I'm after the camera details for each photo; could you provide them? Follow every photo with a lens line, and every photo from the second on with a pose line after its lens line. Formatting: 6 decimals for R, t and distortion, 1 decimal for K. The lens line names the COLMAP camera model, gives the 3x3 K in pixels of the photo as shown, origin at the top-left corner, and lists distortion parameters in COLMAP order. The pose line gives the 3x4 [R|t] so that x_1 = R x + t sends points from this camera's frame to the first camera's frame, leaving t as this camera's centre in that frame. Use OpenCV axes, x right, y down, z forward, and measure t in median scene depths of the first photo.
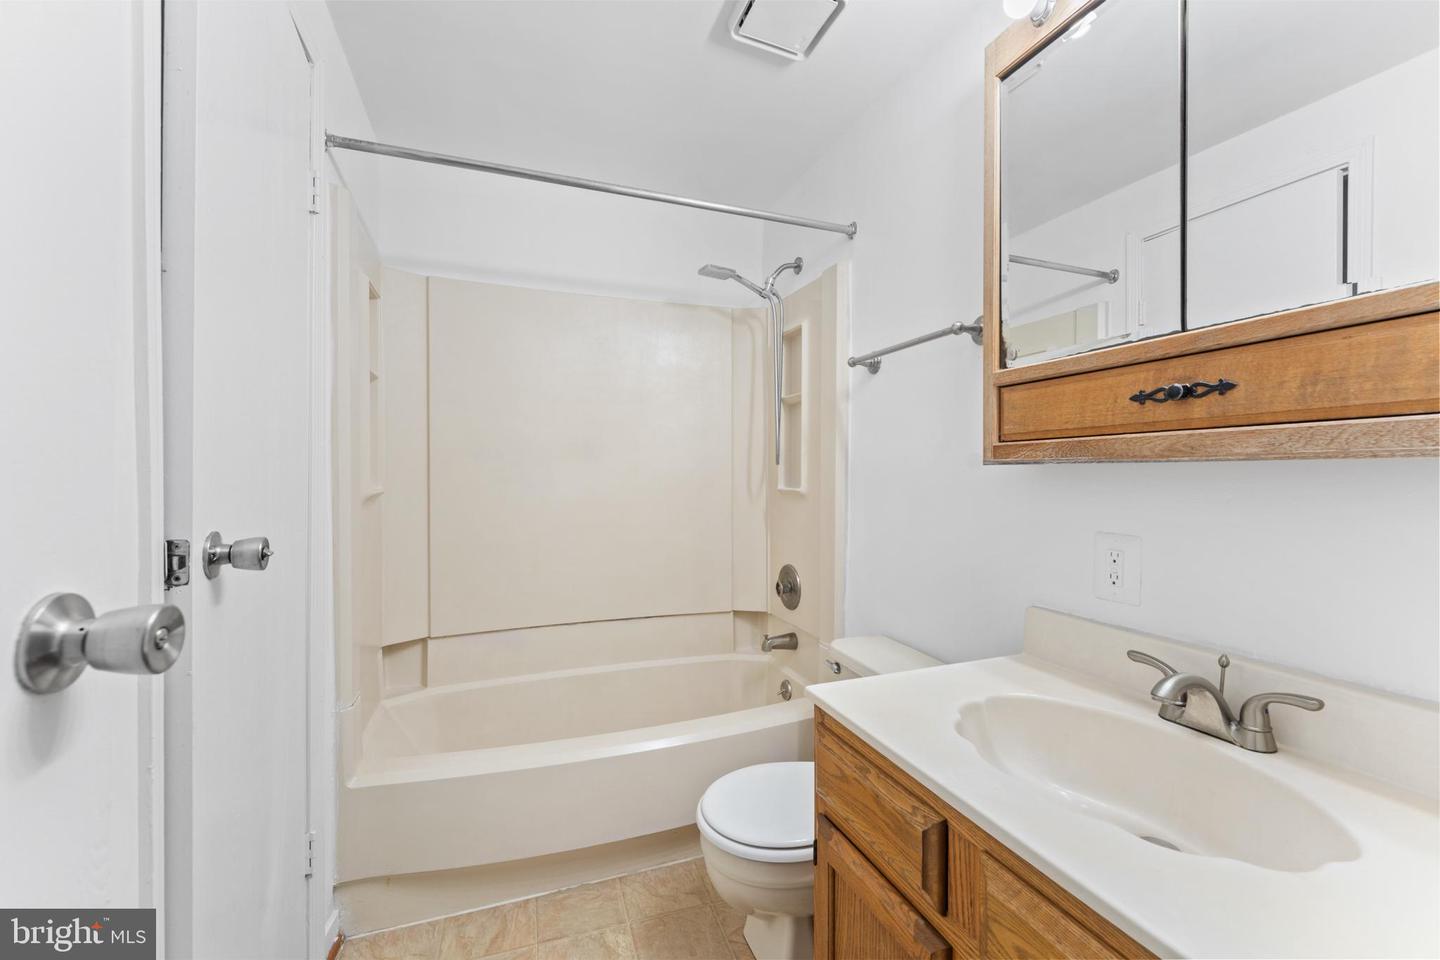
lens RADIAL K [[578.0, 0, 715.8], [0, 578.0, 479.5], [0, 0, 1]] dist [-0.029850, 0.000211]
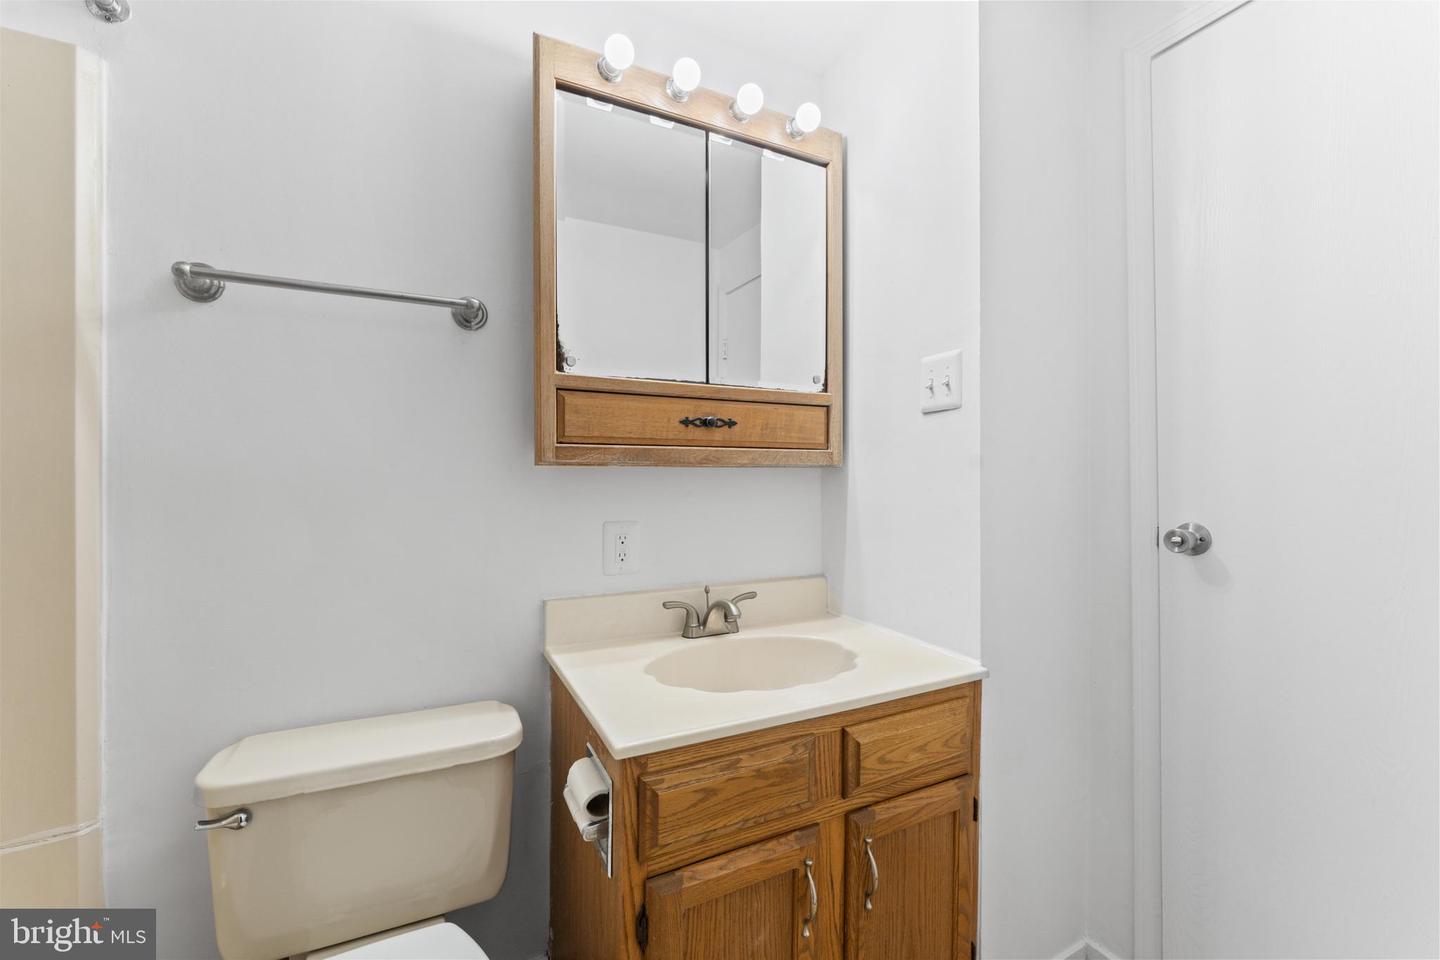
lens RADIAL K [[578.0, 0, 715.8], [0, 578.0, 479.5], [0, 0, 1]] dist [-0.029850, 0.000211]
pose [[-0.109123, -0.006176, 0.994009, -0.727259], [0.007502, 0.999947, 0.007037, -0.007913], [-0.994000, 0.008225, -0.109070, 1.100587]]
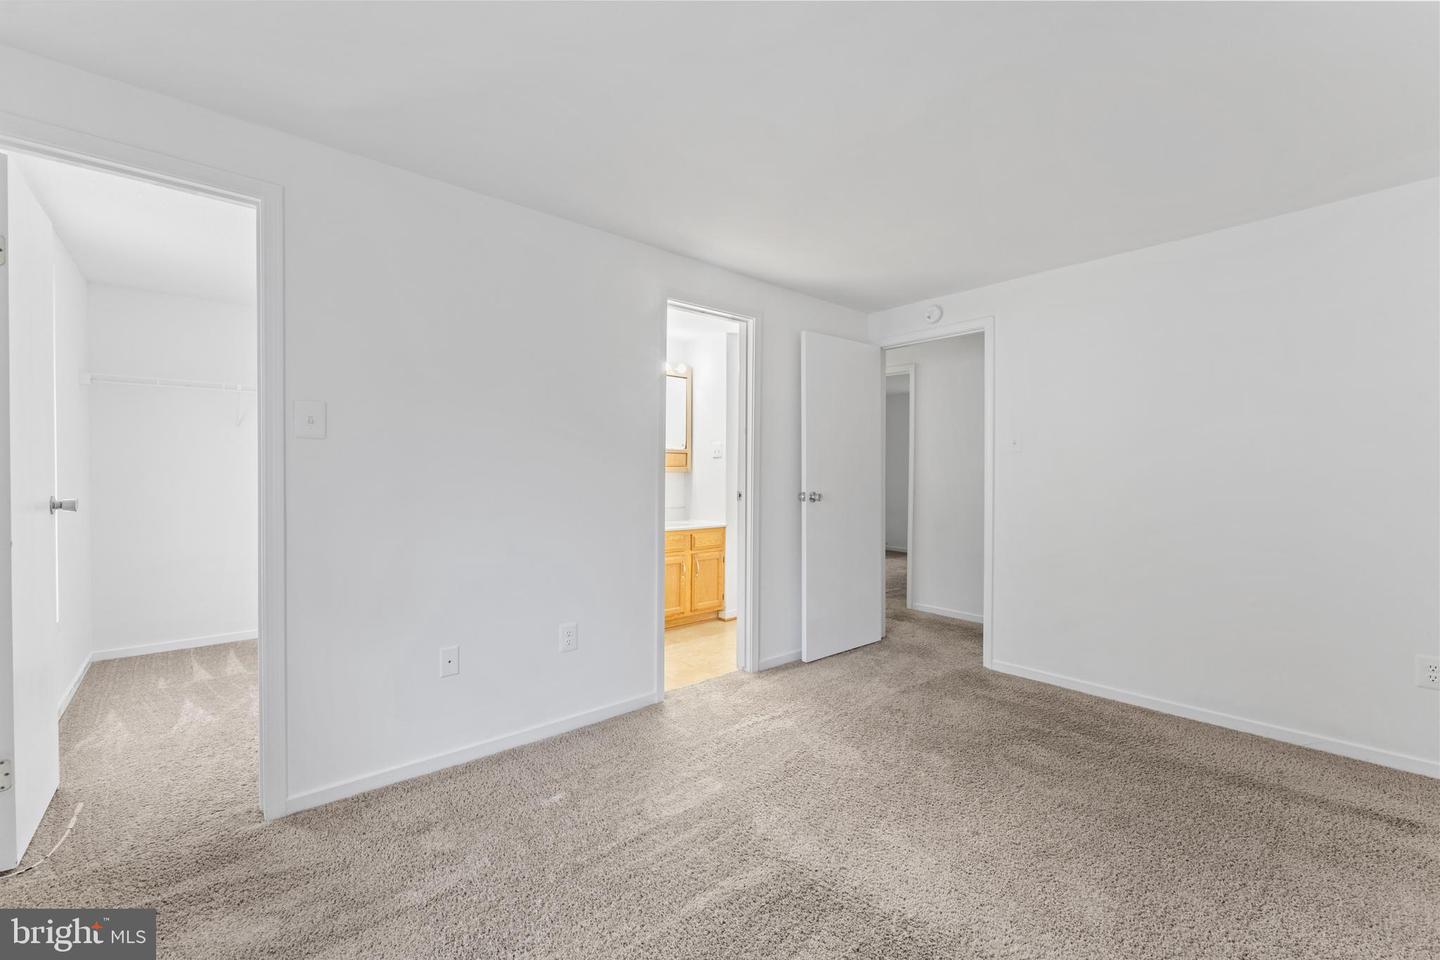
lens RADIAL K [[578.0, 0, 715.8], [0, 578.0, 479.5], [0, 0, 1]] dist [-0.029850, 0.000211]
pose [[-0.356531, -0.011435, 0.934213, -4.150902], [0.002244, 0.999912, 0.013095, -0.034561], [-0.934281, 0.006765, -0.356474, 2.234819]]
